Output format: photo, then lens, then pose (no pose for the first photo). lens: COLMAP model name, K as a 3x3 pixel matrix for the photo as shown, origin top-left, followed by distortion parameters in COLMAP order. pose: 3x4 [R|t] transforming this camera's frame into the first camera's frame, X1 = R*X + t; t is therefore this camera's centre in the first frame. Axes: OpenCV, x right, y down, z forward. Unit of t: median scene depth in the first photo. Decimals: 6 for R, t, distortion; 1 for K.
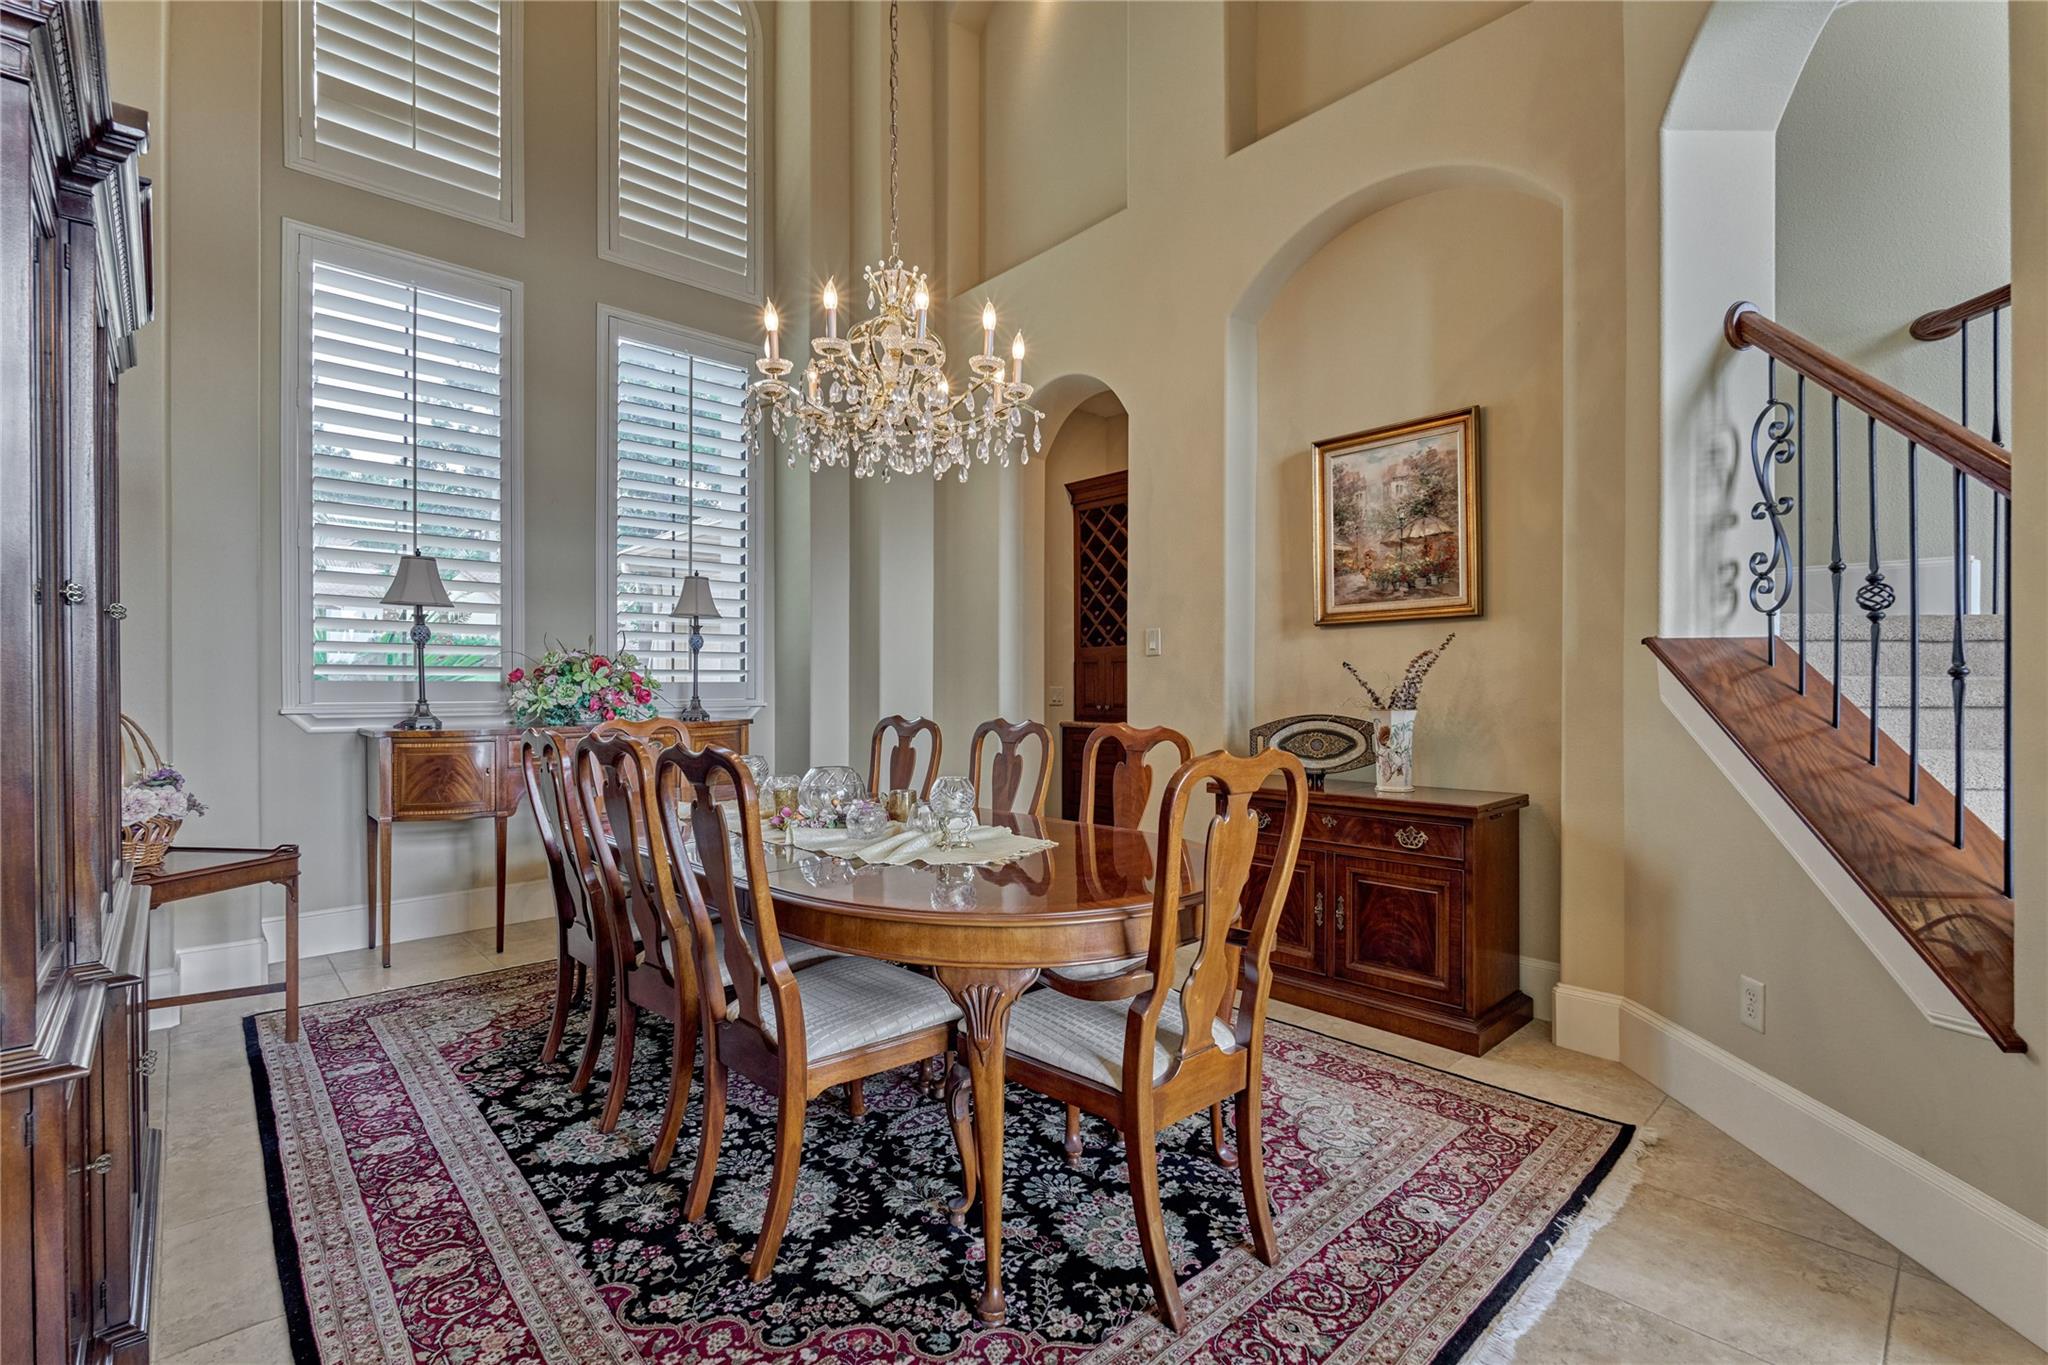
lens RADIAL K [[903.8, 0, 1026.6], [0, 903.8, 687.4], [0, 0, 1]] dist [-0.007073, -0.000019]
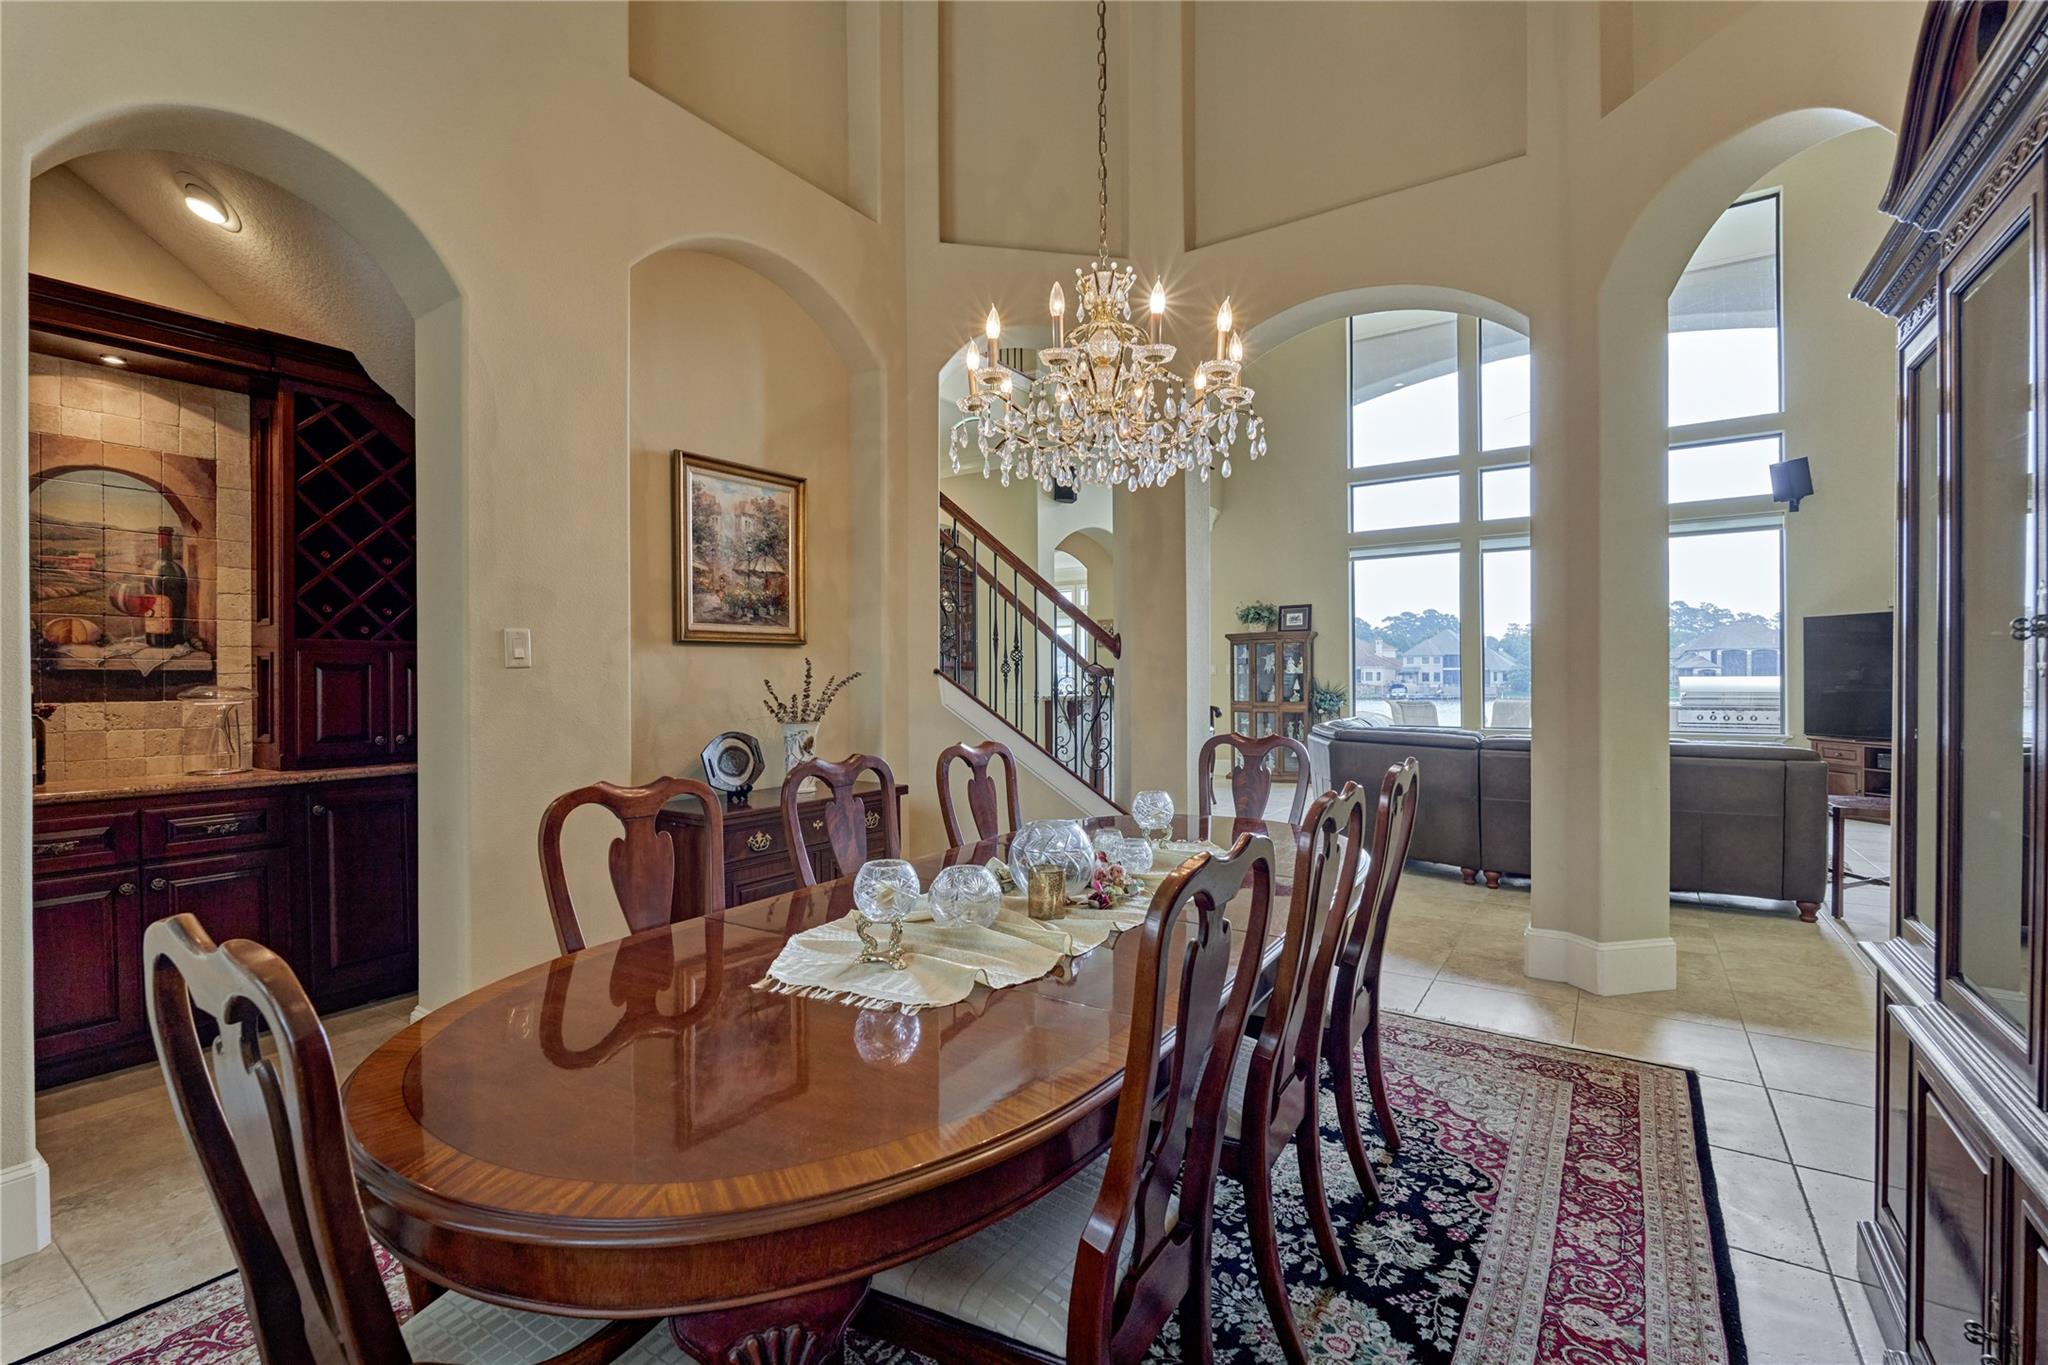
lens RADIAL K [[888.9, 0, 1024.7], [0, 888.9, 685.4], [0, 0, 1]] dist [-0.005273, -0.000344]
pose [[-0.221633, -0.006994, 0.975105, -1.296369], [0.008637, 0.999921, 0.009135, -0.051605], [-0.975092, 0.010446, -0.221555, 1.620021]]
